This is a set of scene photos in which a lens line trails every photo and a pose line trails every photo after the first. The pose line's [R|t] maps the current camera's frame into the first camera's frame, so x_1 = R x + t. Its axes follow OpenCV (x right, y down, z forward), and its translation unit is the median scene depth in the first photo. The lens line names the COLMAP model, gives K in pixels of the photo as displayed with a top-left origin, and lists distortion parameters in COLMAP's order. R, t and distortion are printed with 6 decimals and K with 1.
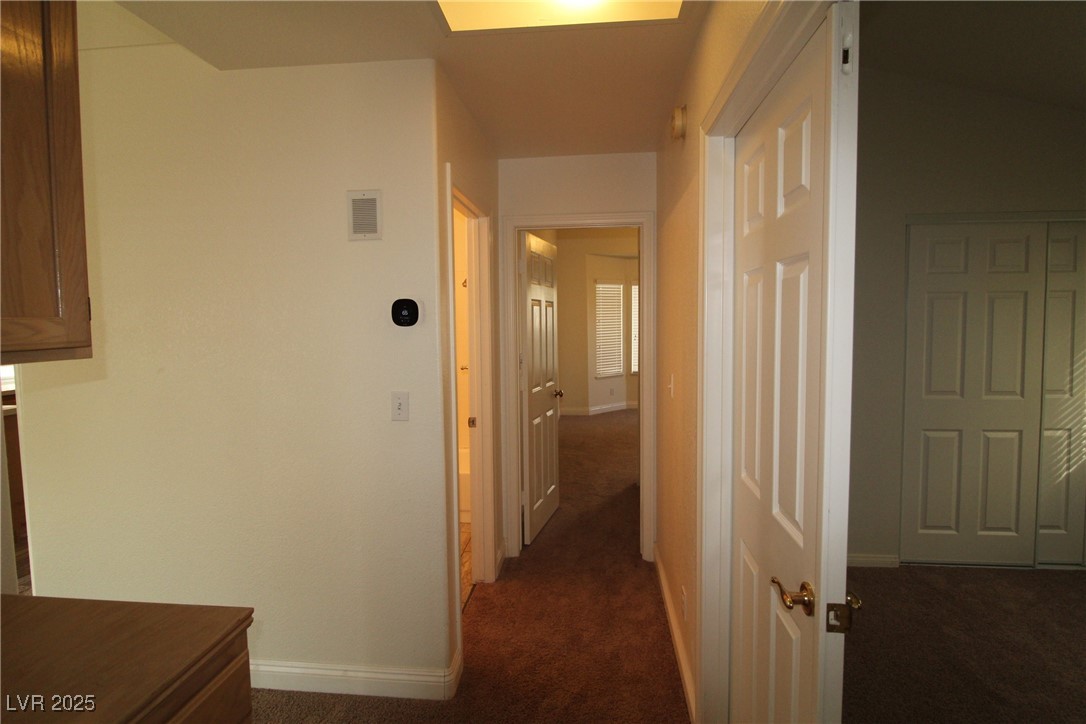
lens RADIAL K [[537.7, 0, 544.3], [0, 537.7, 351.7], [0, 0, 1]] dist [0.002529, -0.012148]
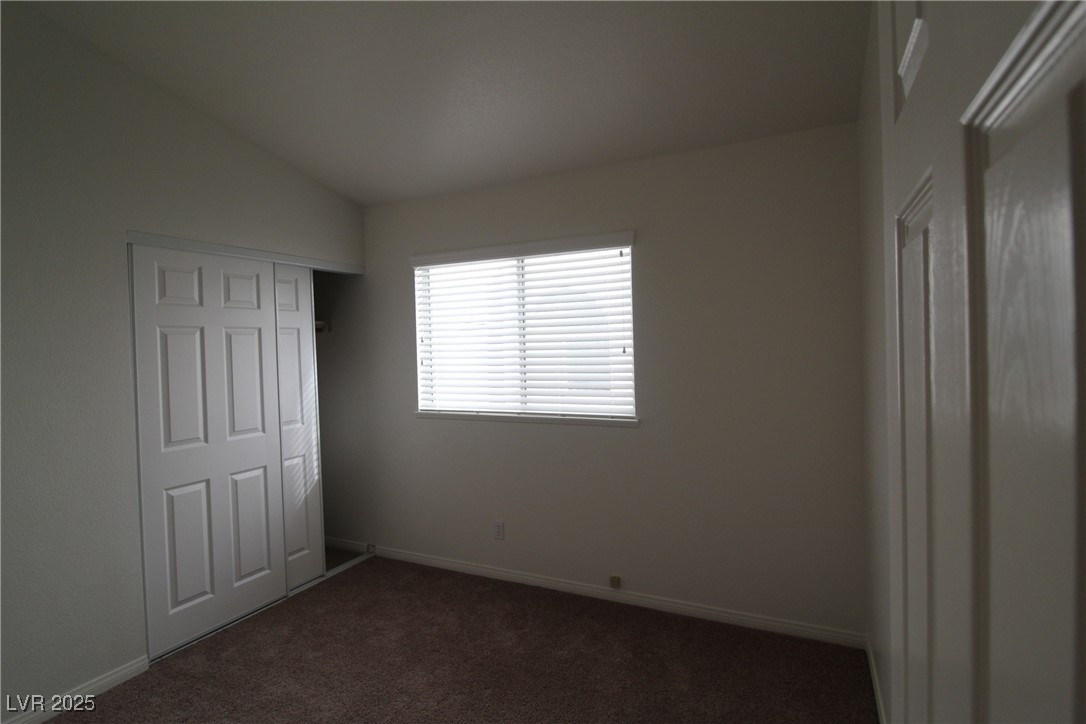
lens RADIAL K [[537.7, 0, 550.9], [0, 537.7, 353.4], [0, 0, 1]] dist [0.002529, -0.012148]
pose [[0.341686, -0.014782, 0.939698, 0.130001], [0.077437, 0.996919, -0.012474, -0.009284], [-0.936619, 0.077029, 0.341778, 0.136067]]
